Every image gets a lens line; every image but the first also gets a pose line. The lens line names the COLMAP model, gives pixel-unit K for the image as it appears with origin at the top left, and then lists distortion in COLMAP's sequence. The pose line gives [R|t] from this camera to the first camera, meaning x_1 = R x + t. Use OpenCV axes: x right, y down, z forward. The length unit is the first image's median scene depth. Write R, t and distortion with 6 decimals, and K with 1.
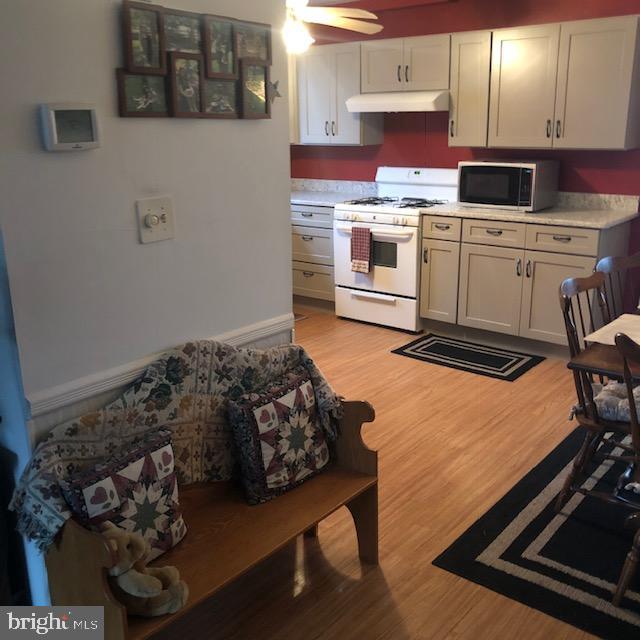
lens RADIAL K [[692.0, 0, 319.5], [0, 692.0, 313.7], [0, 0, 1]] dist [0.105364, -0.282939]
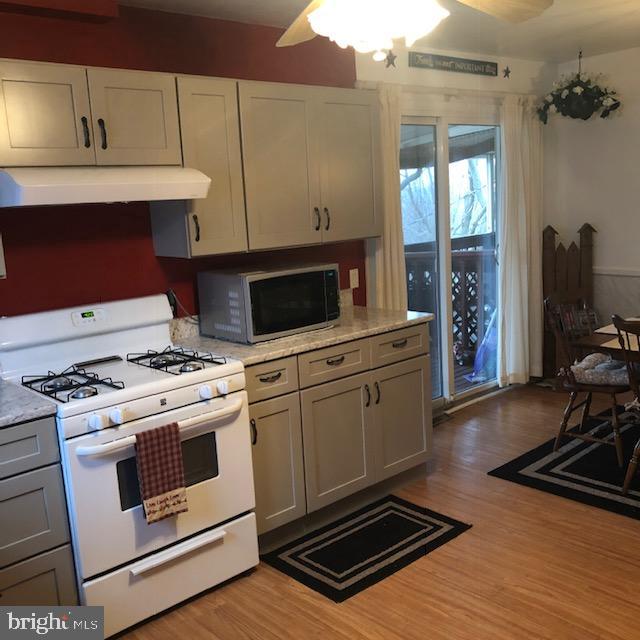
lens RADIAL K [[693.3, 0, 320.9], [0, 693.3, 325.7], [0, 0, 1]] dist [0.093292, -0.186816]
pose [[0.146529, -0.169155, 0.974636, -0.427323], [0.320294, 0.940307, 0.115043, -0.232783], [-0.935917, 0.295313, 0.191962, 0.852700]]
